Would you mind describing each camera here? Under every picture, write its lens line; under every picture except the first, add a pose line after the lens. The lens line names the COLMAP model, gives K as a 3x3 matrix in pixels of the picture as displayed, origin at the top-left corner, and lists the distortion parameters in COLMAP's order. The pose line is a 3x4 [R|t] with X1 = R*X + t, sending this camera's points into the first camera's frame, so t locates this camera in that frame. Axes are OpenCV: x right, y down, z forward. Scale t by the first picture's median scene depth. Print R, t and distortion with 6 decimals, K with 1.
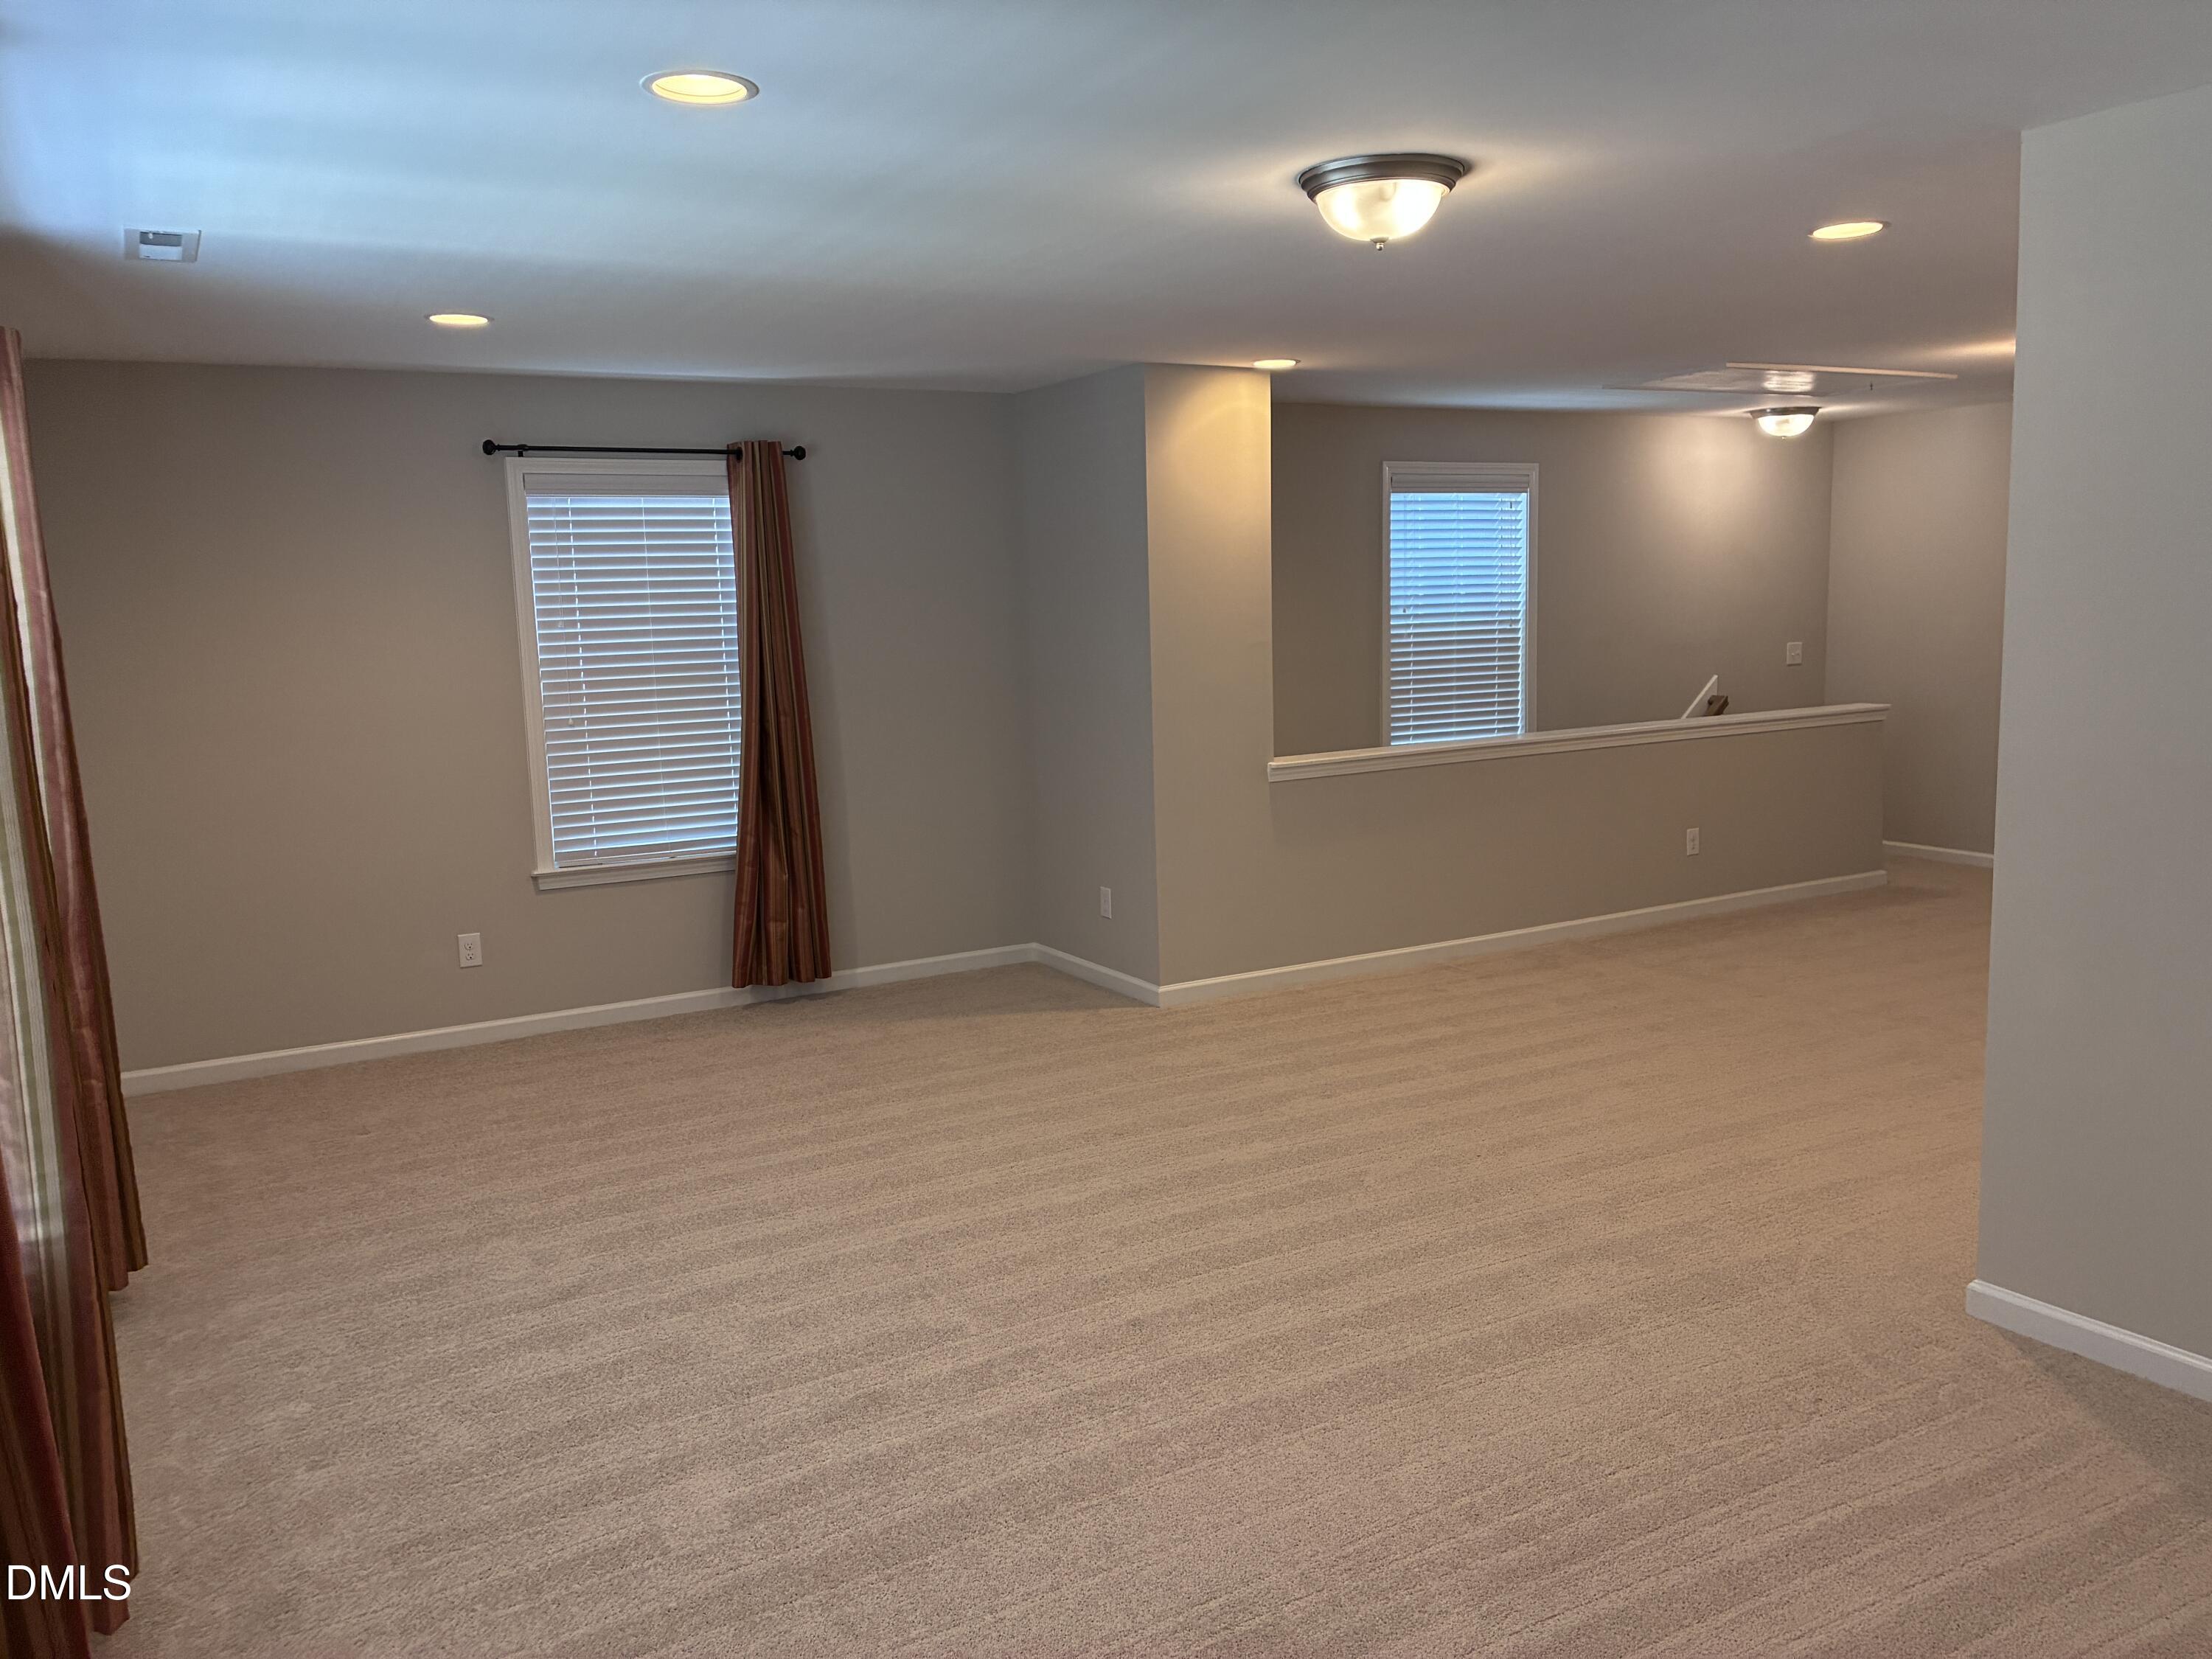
lens RADIAL K [[1679.4, 0, 1095.4], [0, 1679.4, 825.6], [0, 0, 1]] dist [0.063053, -0.077522]
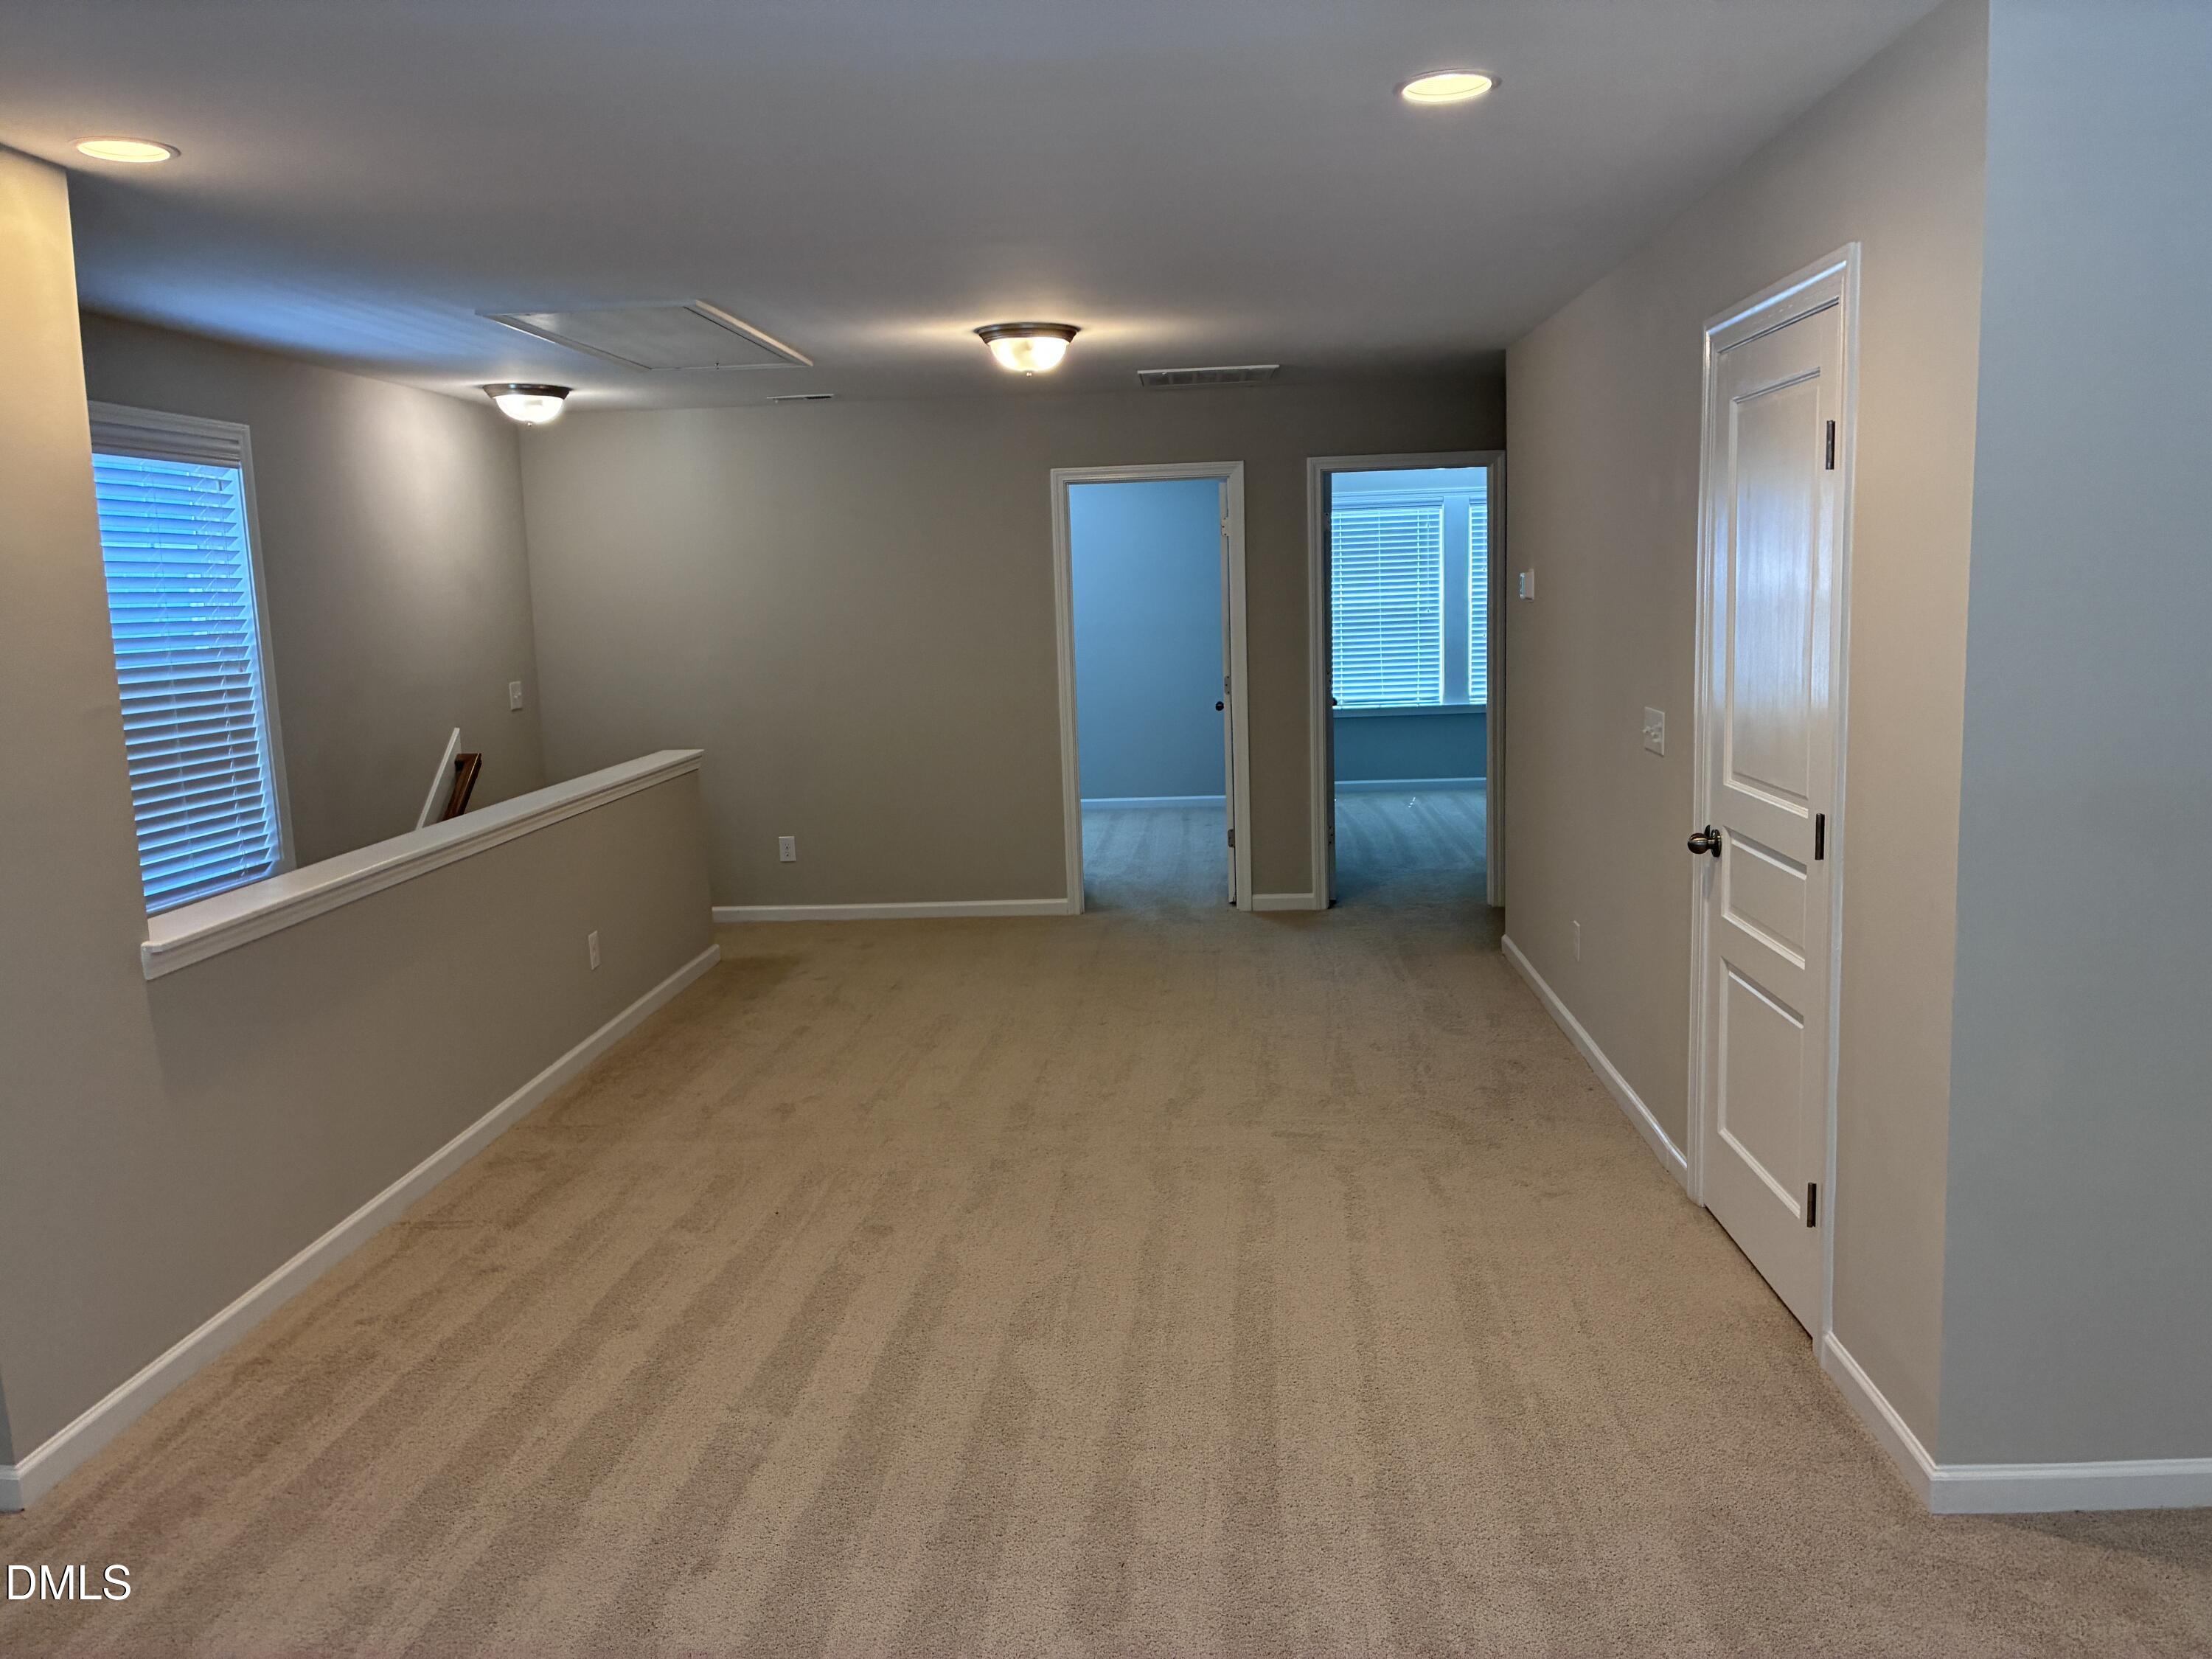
lens RADIAL K [[1679.4, 0, 1112.5], [0, 1679.4, 816.5], [0, 0, 1]] dist [0.063053, -0.077522]
pose [[0.534549, -0.105556, 0.838520, -0.183614], [0.128928, 0.990742, 0.042528, -0.065749], [-0.835246, 0.085375, 0.543209, 0.514296]]
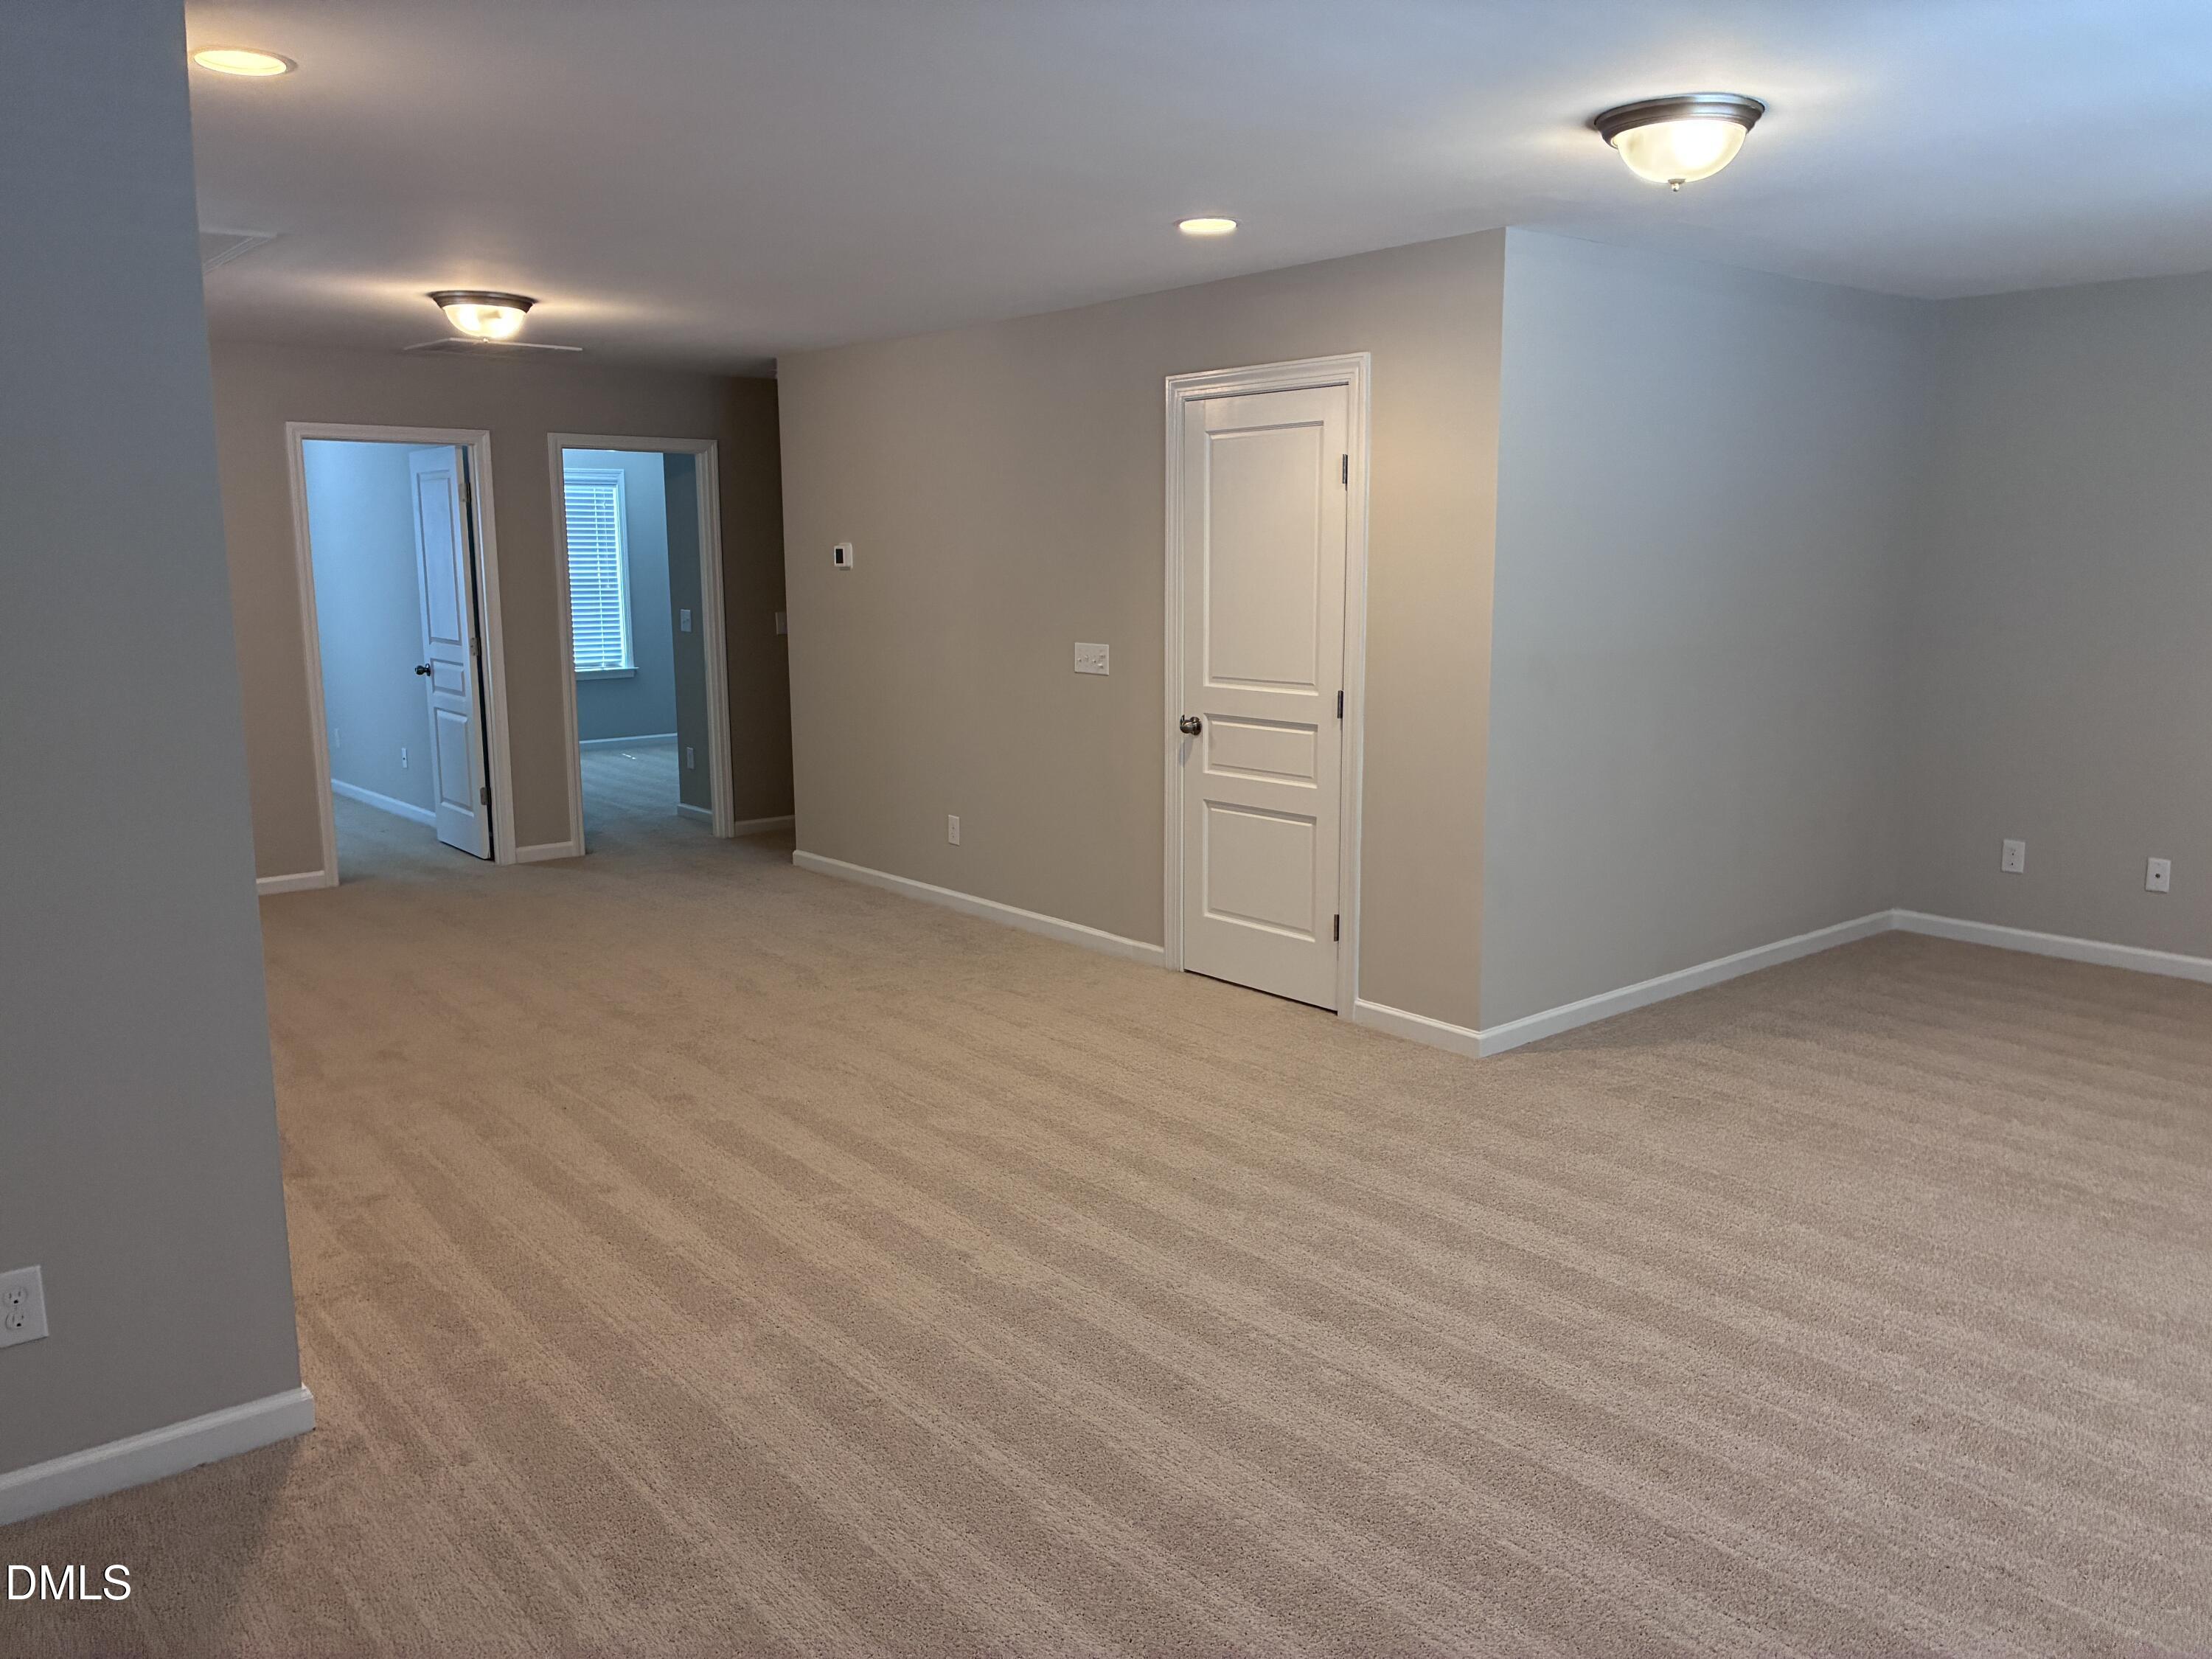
lens RADIAL K [[1679.4, 0, 1119.1], [0, 1679.4, 823.8], [0, 0, 1]] dist [0.063053, -0.077522]
pose [[-0.200837, -0.125582, 0.971542, -0.464981], [0.139231, 0.978022, 0.155201, -0.100144], [-0.969680, 0.166439, -0.178938, 0.902480]]
